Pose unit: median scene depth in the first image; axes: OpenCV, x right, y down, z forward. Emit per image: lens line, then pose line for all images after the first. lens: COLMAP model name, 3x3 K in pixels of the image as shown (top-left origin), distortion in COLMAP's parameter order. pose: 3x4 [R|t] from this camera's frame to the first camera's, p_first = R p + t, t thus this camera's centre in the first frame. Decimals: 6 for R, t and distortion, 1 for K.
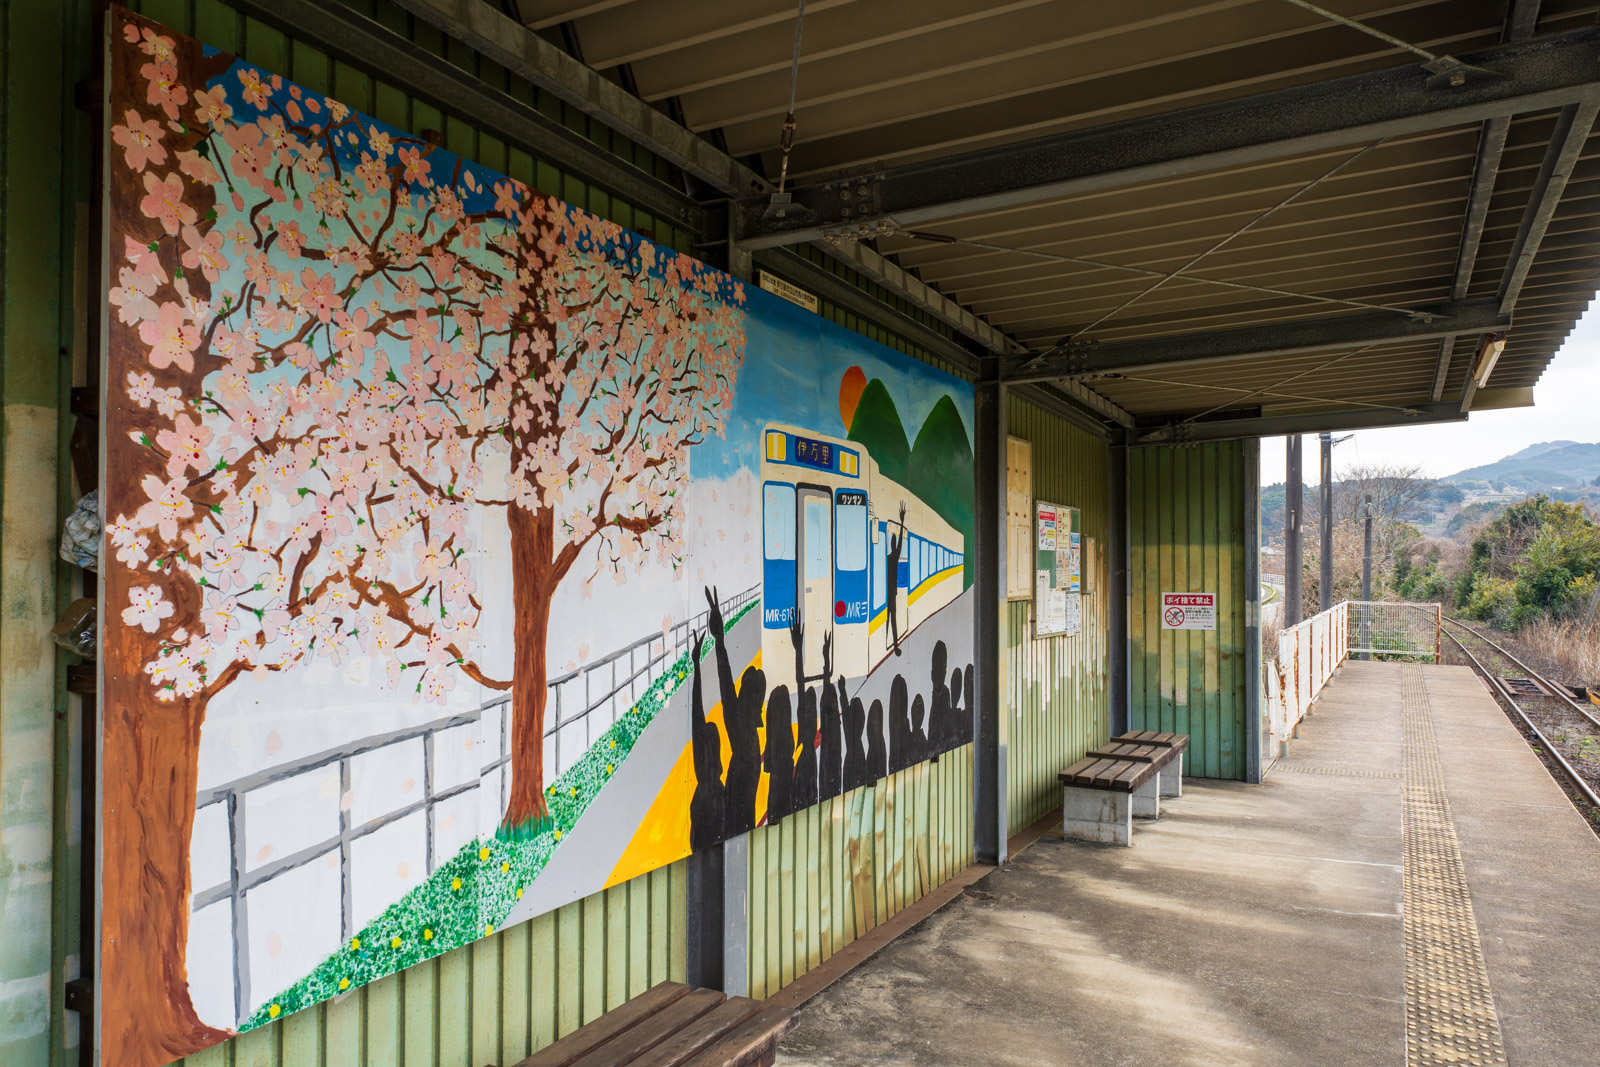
lens RADIAL K [[1126.0, 0, 803.5], [0, 1126.0, 547.0], [0, 0, 1]] dist [-0.015980, 0.004010]
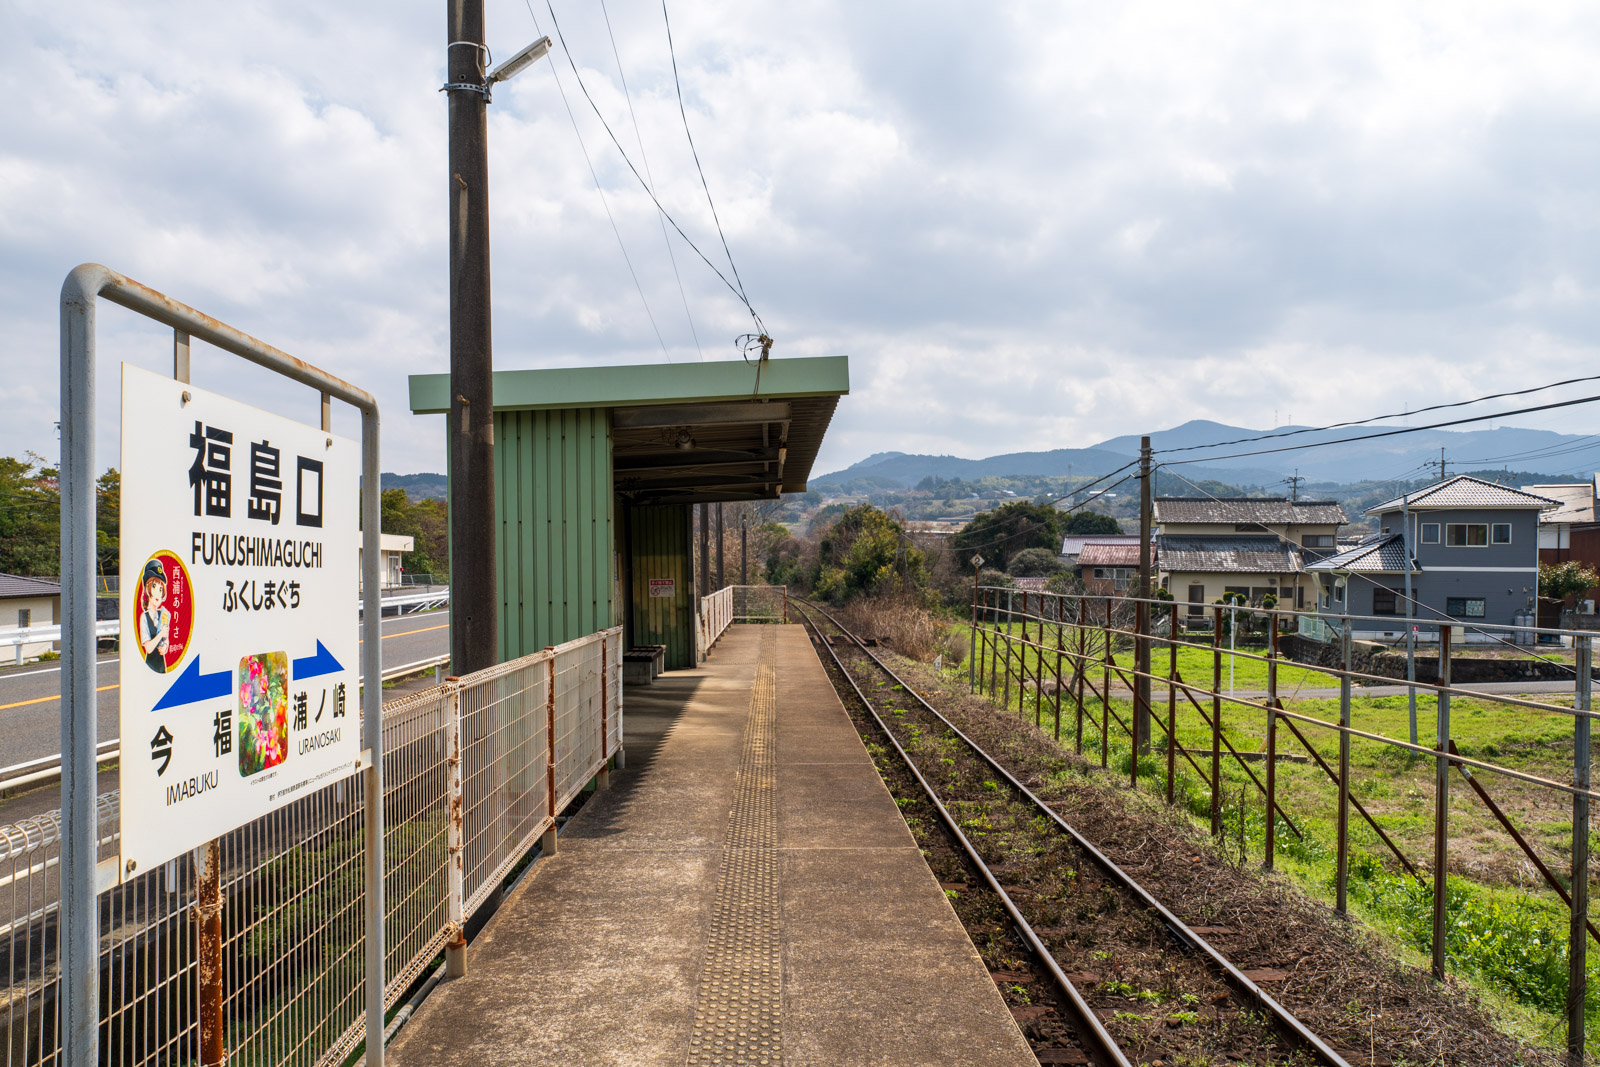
lens RADIAL K [[1126.0, 0, 800.7], [0, 1126.0, 544.1], [0, 0, 1]] dist [-0.015980, 0.004010]
pose [[0.871425, -0.011145, 0.490403, -0.210134], [0.011855, 0.999928, 0.001659, -0.010996], [-0.490386, 0.004368, 0.871494, -0.433048]]
